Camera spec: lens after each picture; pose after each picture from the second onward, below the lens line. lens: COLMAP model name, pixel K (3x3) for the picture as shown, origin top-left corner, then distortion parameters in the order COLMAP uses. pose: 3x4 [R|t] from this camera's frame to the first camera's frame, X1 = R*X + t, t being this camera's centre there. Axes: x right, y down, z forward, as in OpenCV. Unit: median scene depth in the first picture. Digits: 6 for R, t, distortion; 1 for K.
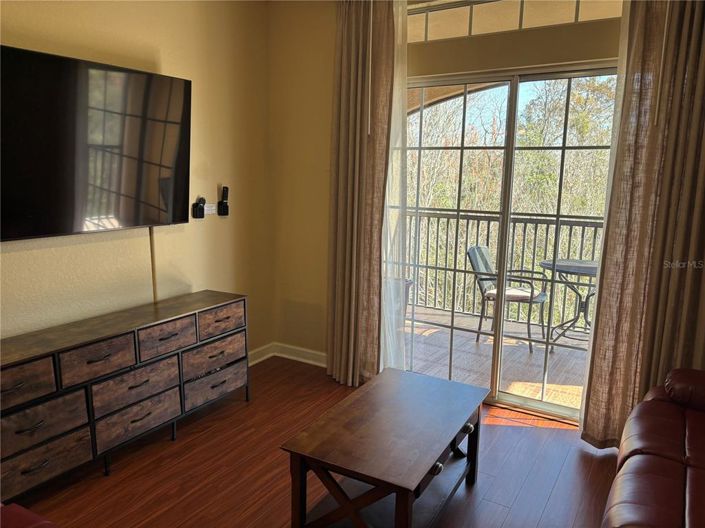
lens RADIAL K [[533.9, 0, 352.5], [0, 533.9, 264.0], [0, 0, 1]] dist [0.001288, 0.000233]
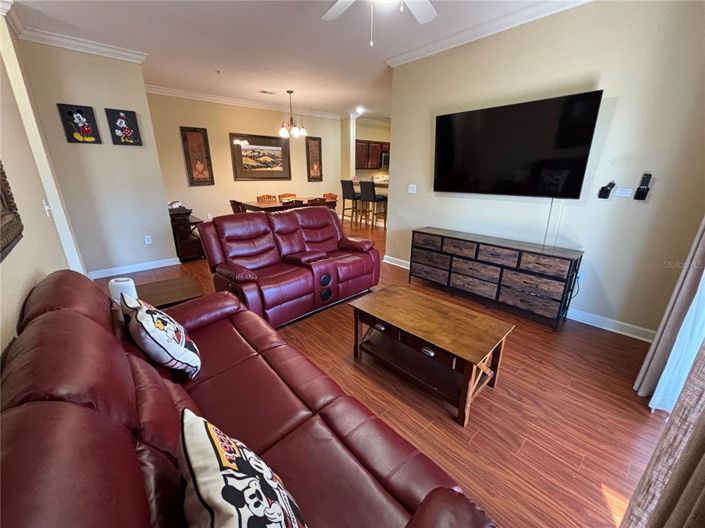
lens RADIAL K [[283.6, 0, 350.7], [0, 283.6, 261.1], [0, 0, 1]] dist [-0.000701, 0.000017]
pose [[-0.294039, 0.279547, -0.913999, 0.645781], [-0.167460, 0.926414, 0.337216, -0.082932], [0.941009, 0.252213, -0.225589, 0.688169]]
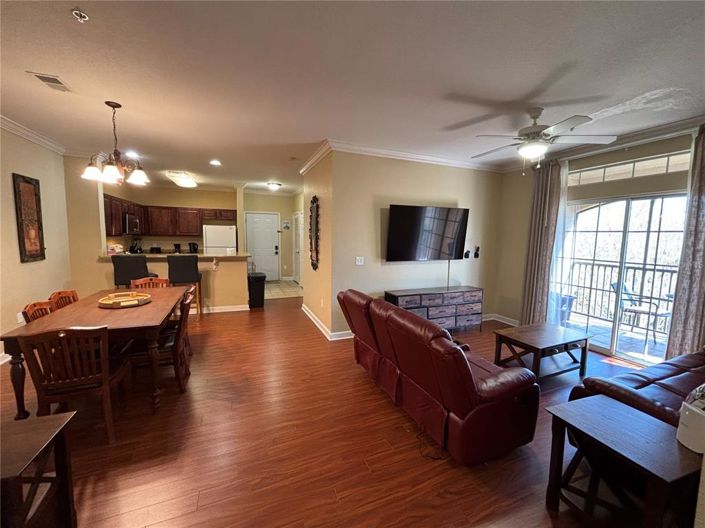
lens RADIAL K [[283.6, 0, 350.7], [0, 283.6, 261.1], [0, 0, 1]] dist [-0.000701, 0.000017]
pose [[0.801263, 0.053565, -0.595910, 0.101970], [-0.109400, 0.992310, -0.057903, 0.081846], [0.588226, 0.111588, 0.800961, -0.522675]]
